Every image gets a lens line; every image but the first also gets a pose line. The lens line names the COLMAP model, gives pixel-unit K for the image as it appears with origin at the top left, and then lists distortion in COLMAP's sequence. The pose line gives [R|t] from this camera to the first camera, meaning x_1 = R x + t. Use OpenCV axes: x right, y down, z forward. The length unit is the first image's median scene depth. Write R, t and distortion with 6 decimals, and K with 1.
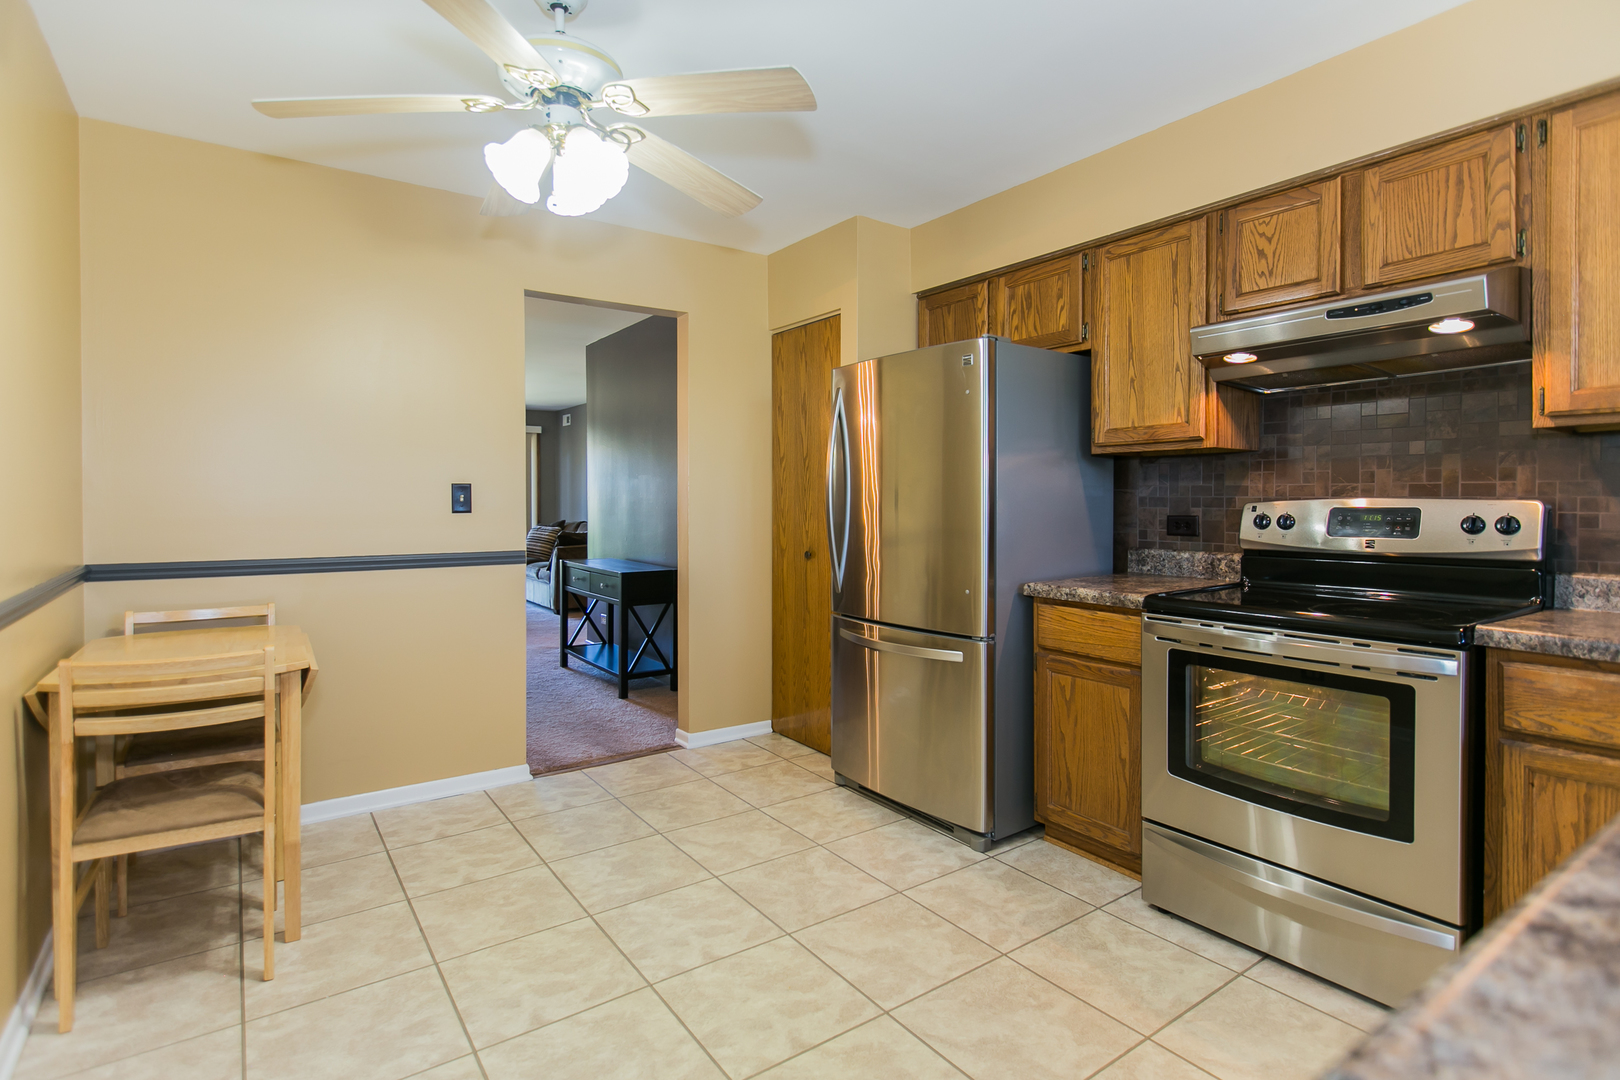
lens RADIAL K [[805.9, 0, 809.9], [0, 805.9, 510.4], [0, 0, 1]] dist [0.000904, 0.000014]
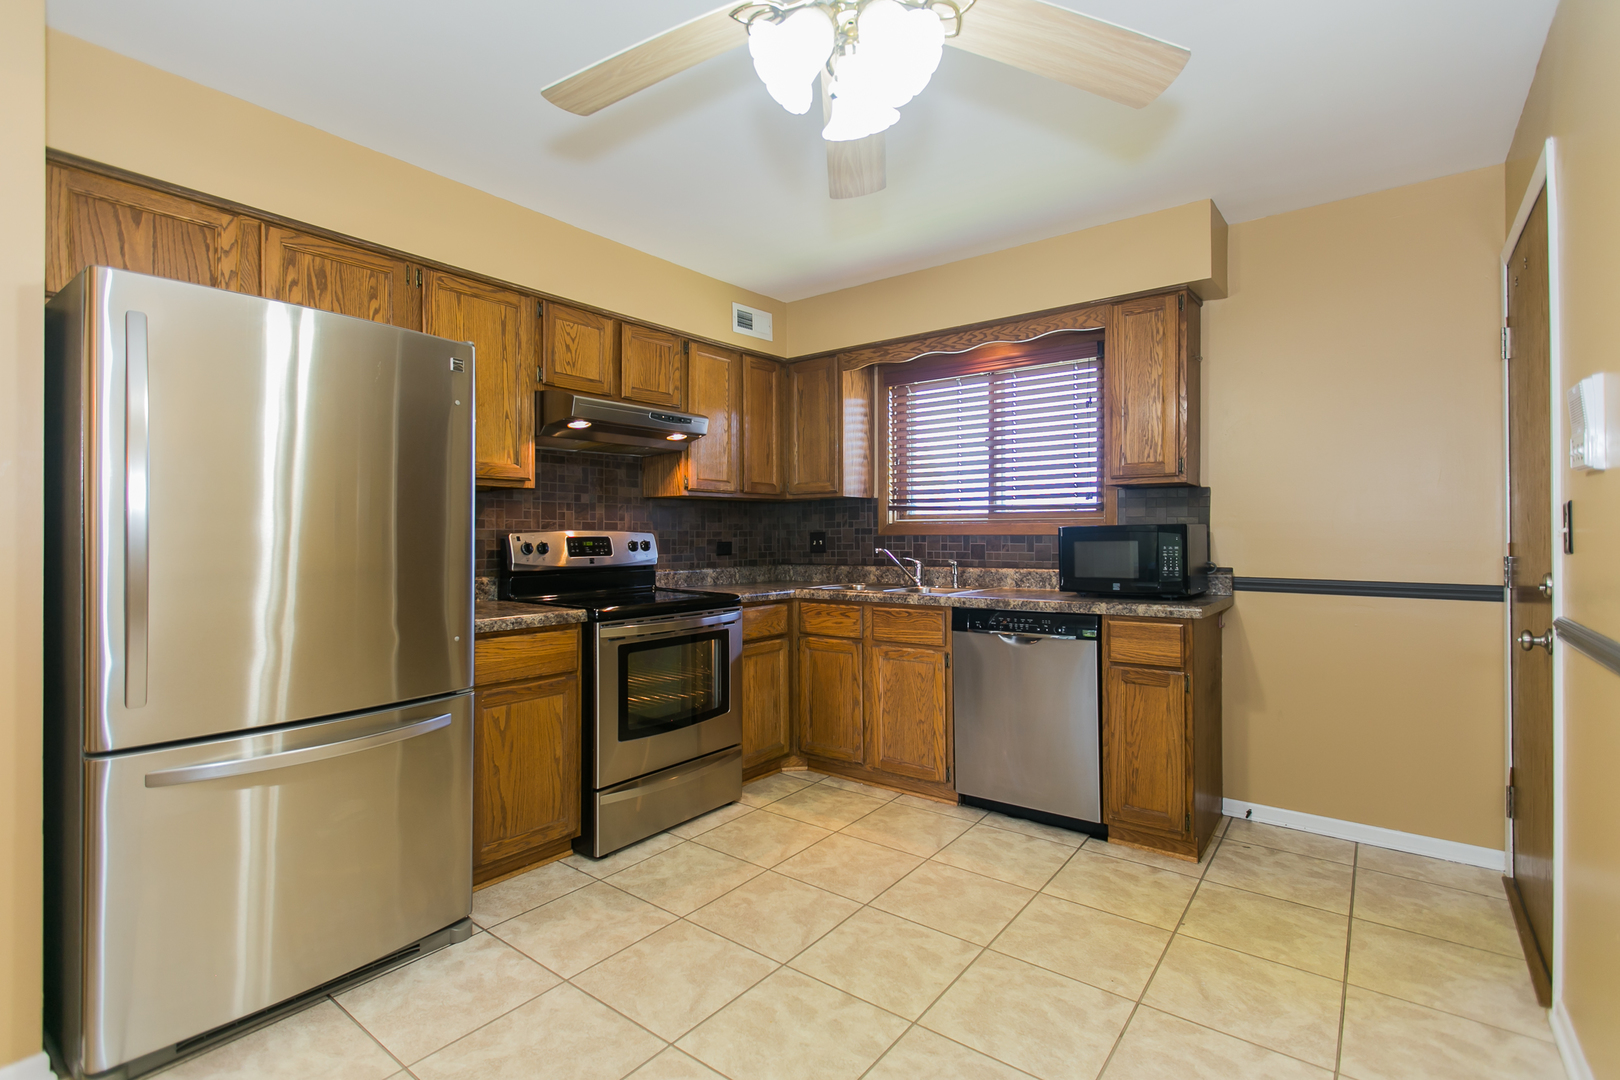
lens RADIAL K [[734.4, 0, 817.5], [0, 734.4, 532.0], [0, 0, 1]] dist [0.001625, 0.000134]
pose [[-0.292455, 0.005513, 0.956263, -0.700900], [0.013290, 0.999910, -0.001700, -0.004553], [-0.956187, 0.012212, -0.292502, 0.930361]]
